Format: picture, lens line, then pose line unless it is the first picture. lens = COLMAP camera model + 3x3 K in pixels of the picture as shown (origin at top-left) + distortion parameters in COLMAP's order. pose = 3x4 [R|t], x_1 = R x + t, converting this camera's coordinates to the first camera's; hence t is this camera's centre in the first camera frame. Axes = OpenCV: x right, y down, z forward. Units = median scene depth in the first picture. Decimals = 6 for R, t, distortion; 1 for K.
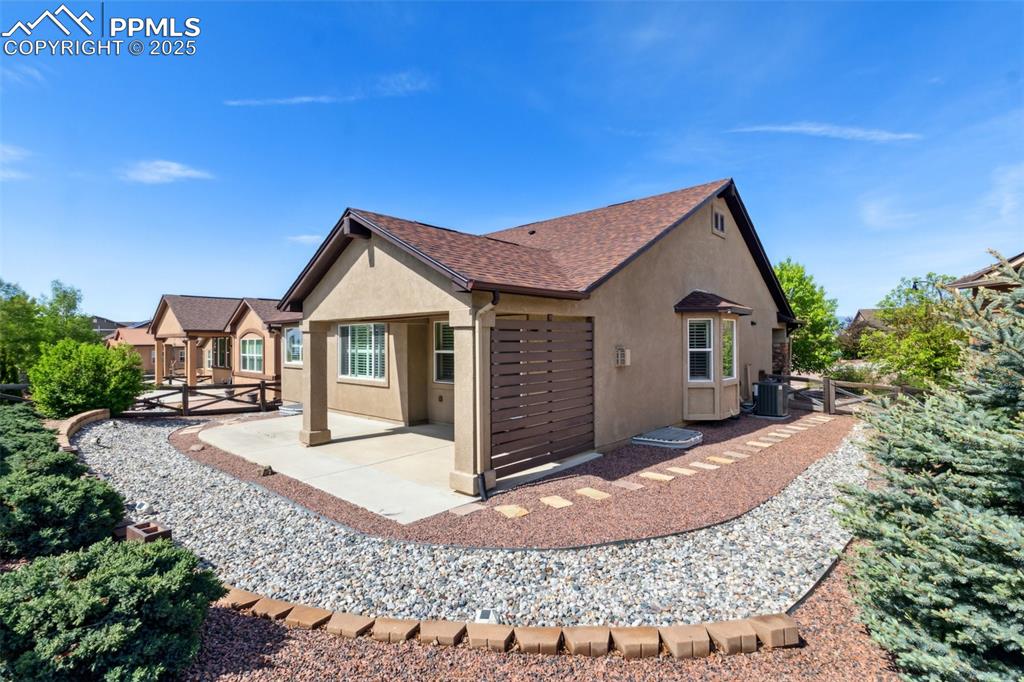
lens RADIAL K [[499.1, 0, 514.5], [0, 499.1, 335.7], [0, 0, 1]] dist [-0.001452, 0.015409]
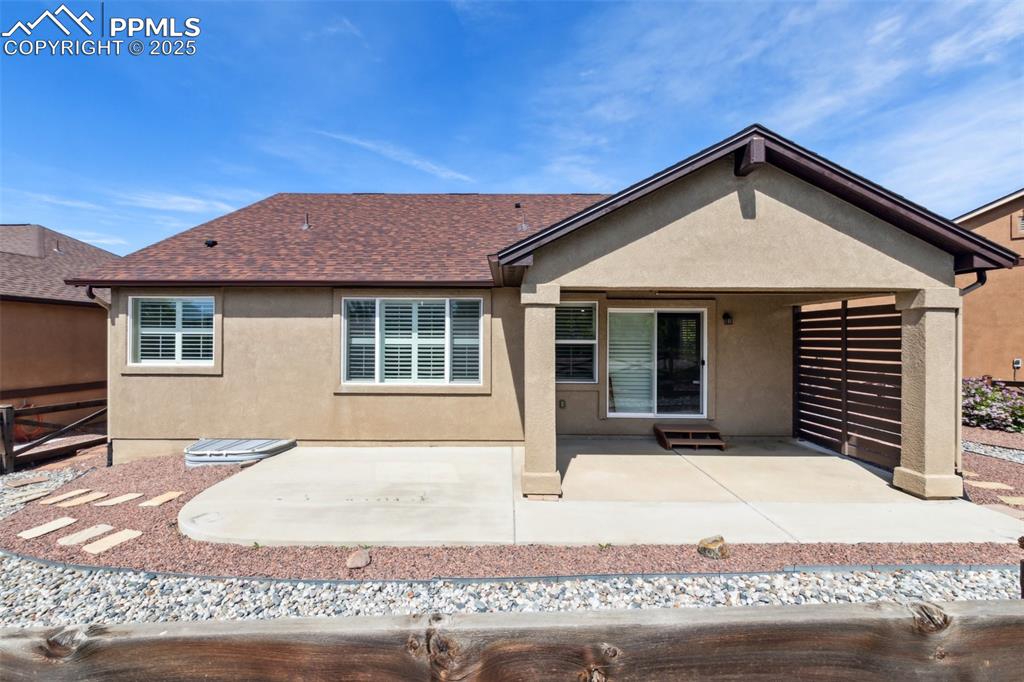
lens RADIAL K [[479.2, 0, 503.1], [0, 479.2, 339.6], [0, 0, 1]] dist [-0.001133, -0.000715]
pose [[0.734521, 0.013516, 0.678451, -0.678222], [-0.018086, 0.999836, -0.000338, 0.027838], [-0.678344, -0.012022, 0.734646, 0.498030]]
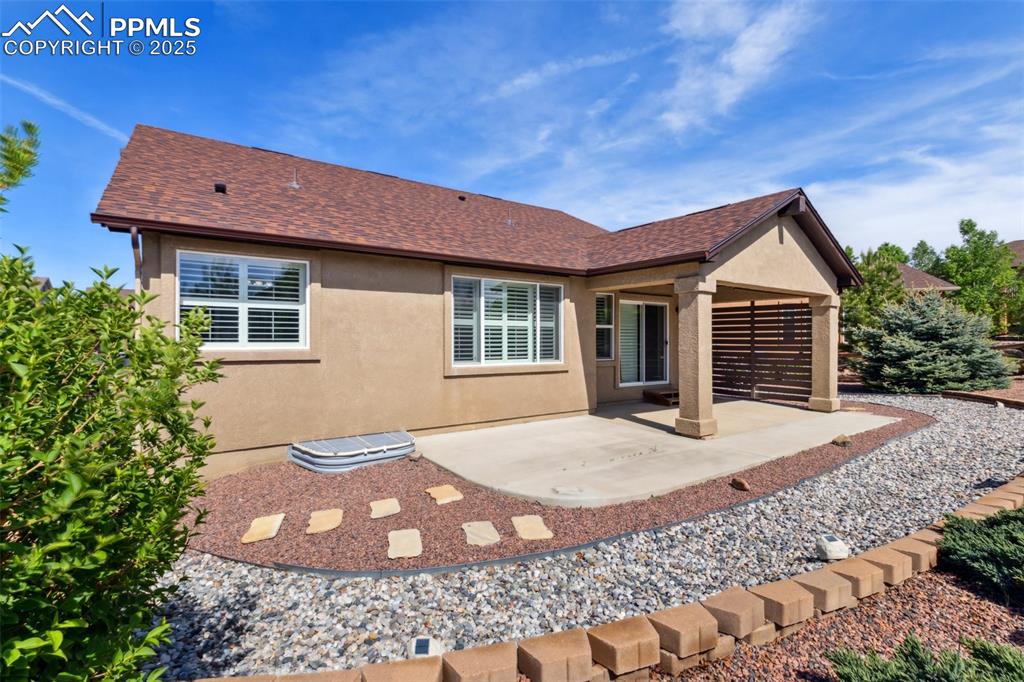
lens RADIAL K [[476.6, 0, 504.1], [0, 476.6, 338.9], [0, 0, 1]] dist [0.005626, -0.000695]
pose [[0.213794, 0.011516, 0.976811, -0.981935], [-0.013916, 0.999865, -0.008742, 0.061051], [-0.976780, -0.011725, 0.213925, 0.927428]]
